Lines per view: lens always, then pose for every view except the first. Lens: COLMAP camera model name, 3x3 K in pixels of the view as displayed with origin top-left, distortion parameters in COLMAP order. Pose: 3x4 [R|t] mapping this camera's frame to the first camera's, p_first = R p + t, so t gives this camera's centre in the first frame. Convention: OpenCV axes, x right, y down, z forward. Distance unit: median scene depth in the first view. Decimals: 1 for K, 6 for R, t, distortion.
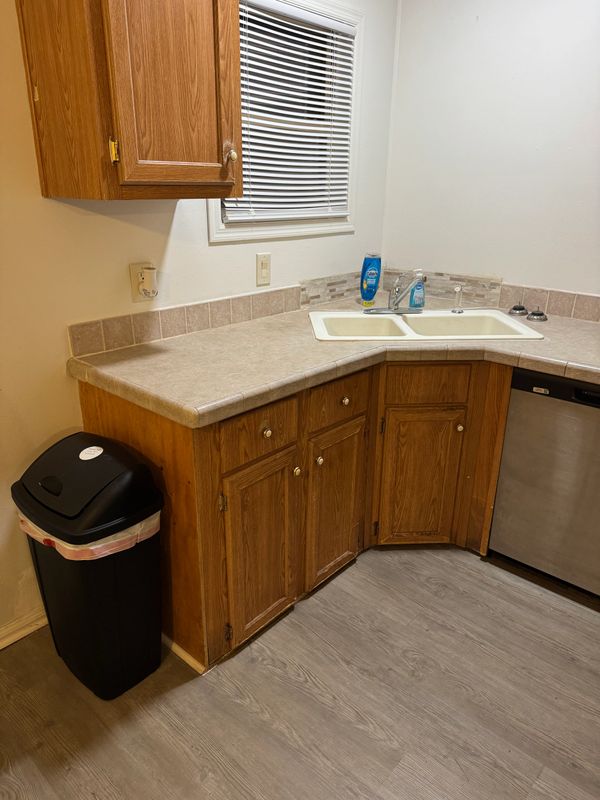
lens RADIAL K [[568.2, 0, 298.4], [0, 568.2, 399.8], [0, 0, 1]] dist [0.001898, -0.003445]
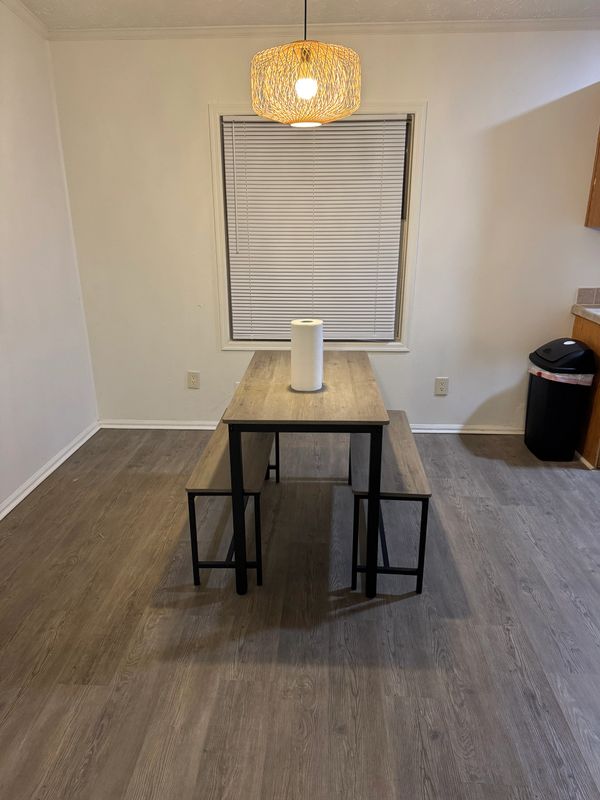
lens RADIAL K [[568.2, 0, 300.4], [0, 568.2, 399.4], [0, 0, 1]] dist [0.001898, -0.003445]
pose [[0.627978, 0.237280, -0.741176, 0.639631], [-0.271793, 0.959285, 0.076823, 0.407327], [0.729227, 0.153203, 0.666901, -1.145167]]
